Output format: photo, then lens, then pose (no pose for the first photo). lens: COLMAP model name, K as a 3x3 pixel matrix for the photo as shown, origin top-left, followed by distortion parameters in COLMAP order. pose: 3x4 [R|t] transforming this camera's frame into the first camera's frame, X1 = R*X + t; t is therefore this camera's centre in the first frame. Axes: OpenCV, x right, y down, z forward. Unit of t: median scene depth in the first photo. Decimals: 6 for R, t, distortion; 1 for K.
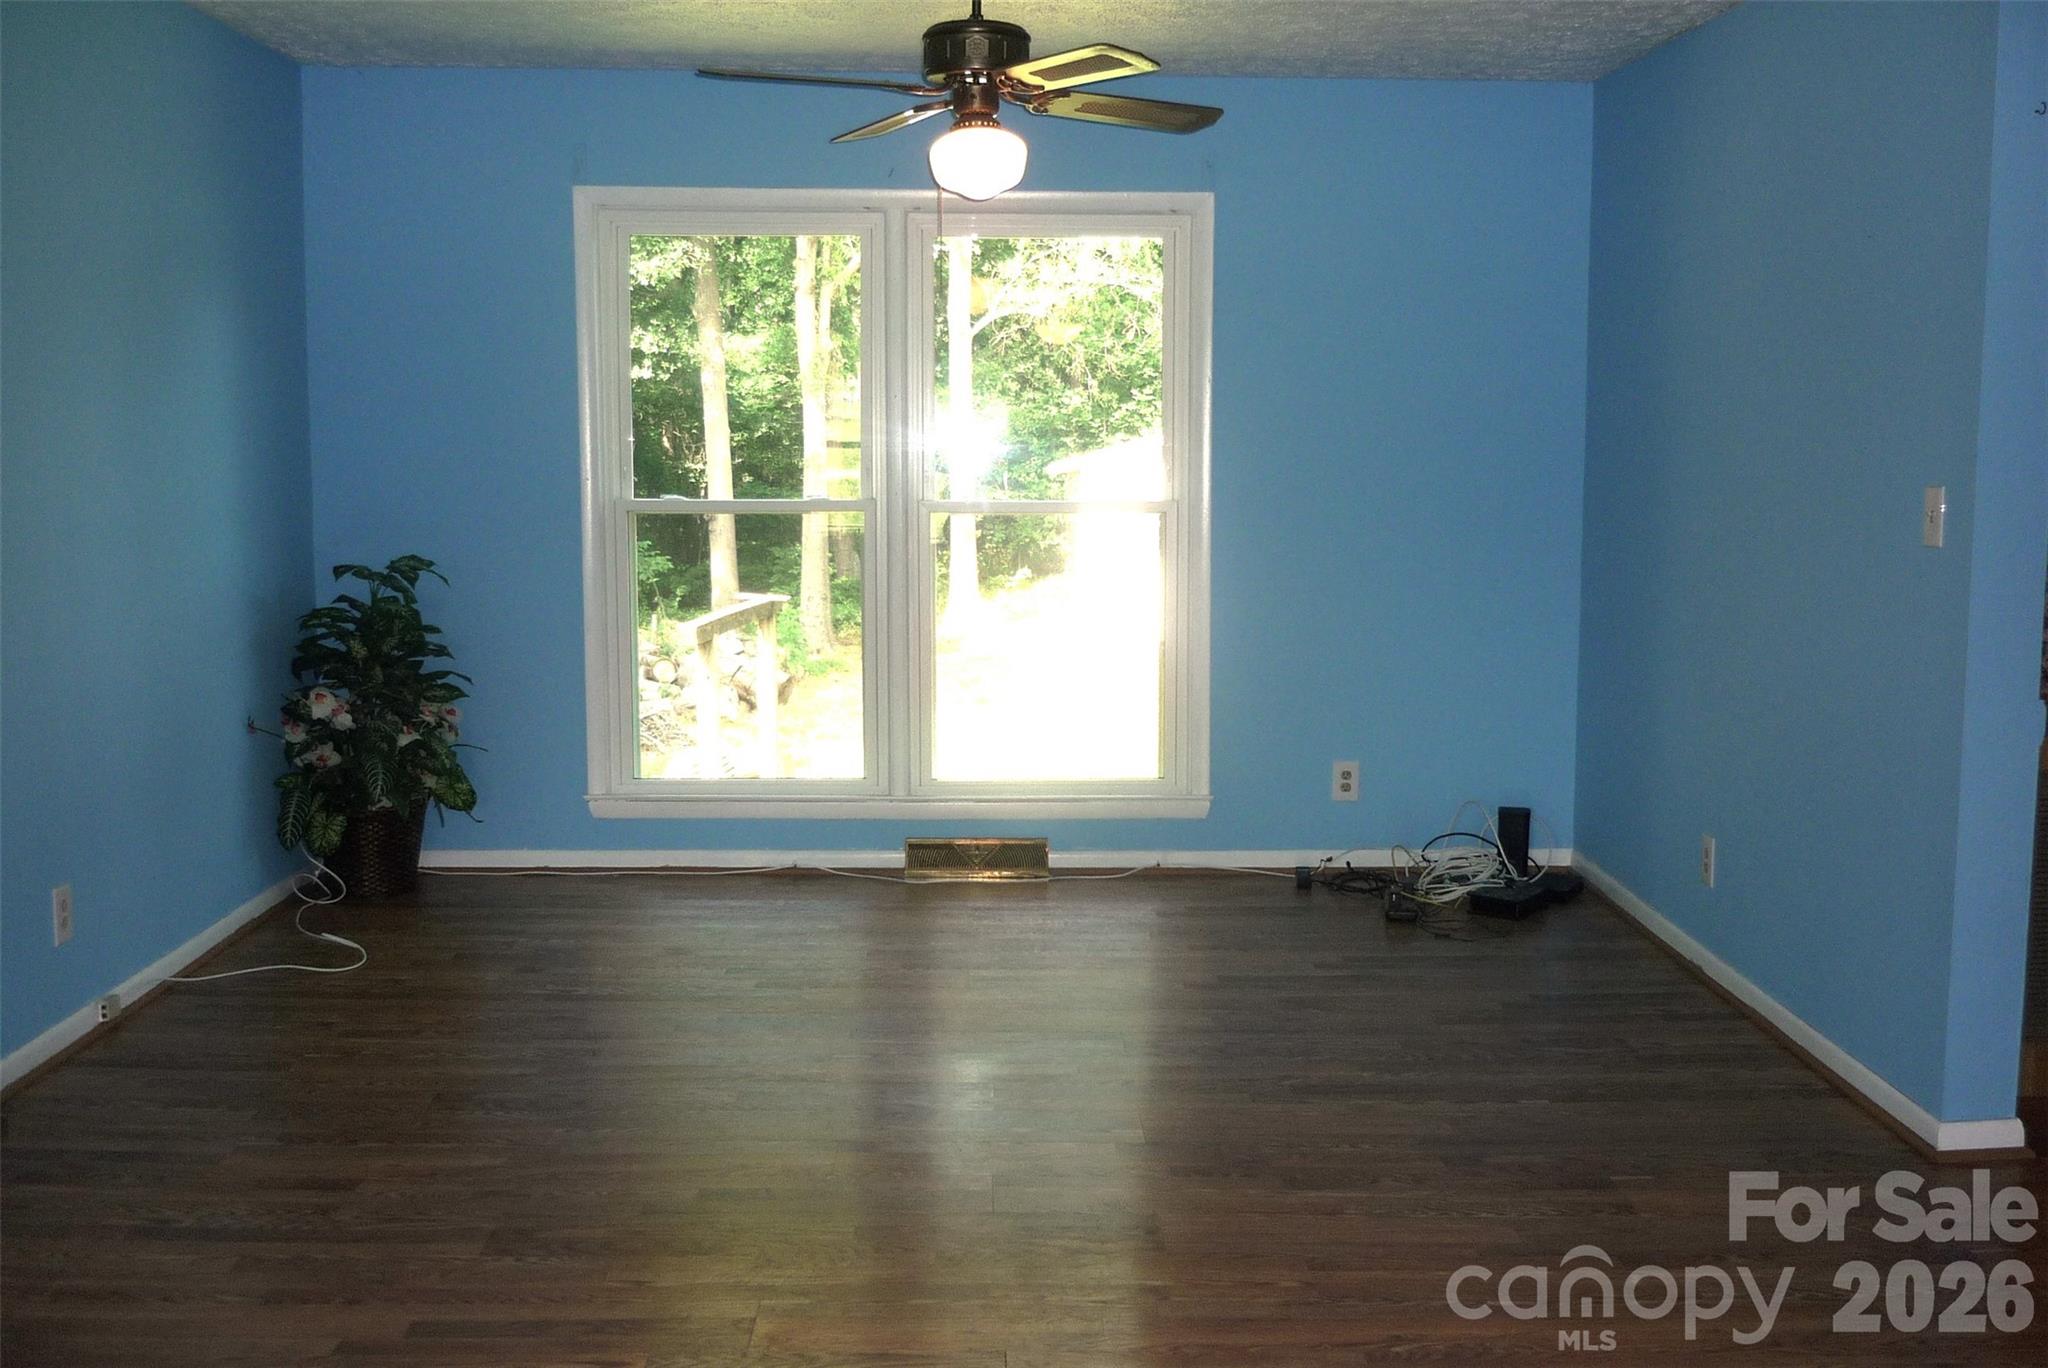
lens RADIAL K [[2087.2, 0, 1027.1], [0, 2087.2, 683.9], [0, 0, 1]] dist [-0.045739, 0.000000]
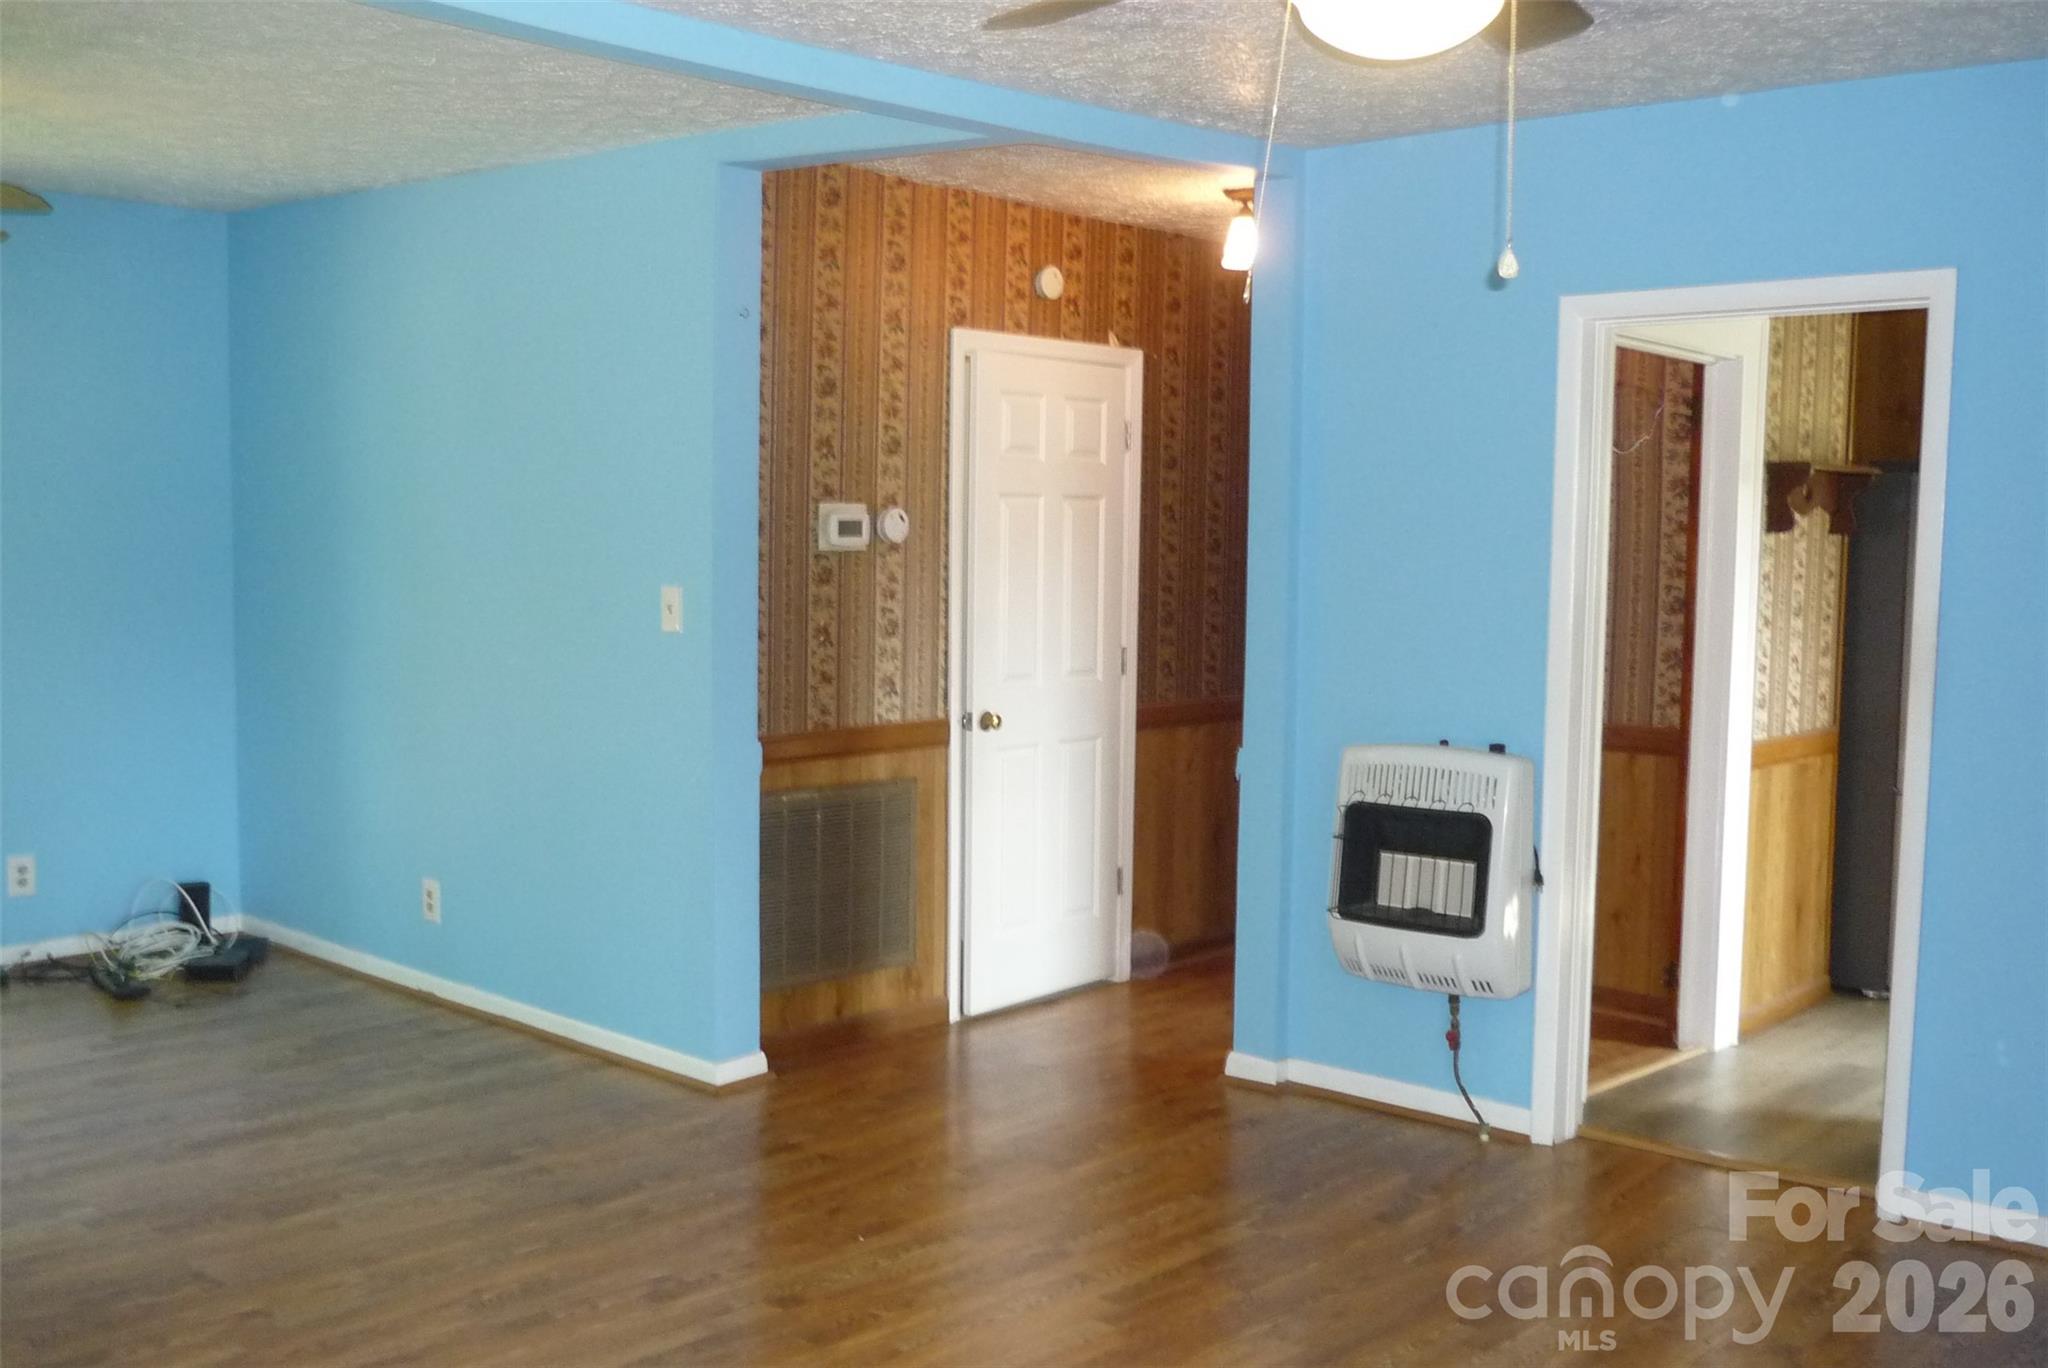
lens RADIAL K [[2087.2, 0, 1021.1], [0, 2087.2, 691.6], [0, 0, 1]] dist [-0.045739, 0.000000]
pose [[0.714344, -0.060689, 0.697158, -0.213020], [0.078620, 0.996885, 0.006222, -0.011624], [-0.695364, 0.050366, 0.716890, -0.065909]]
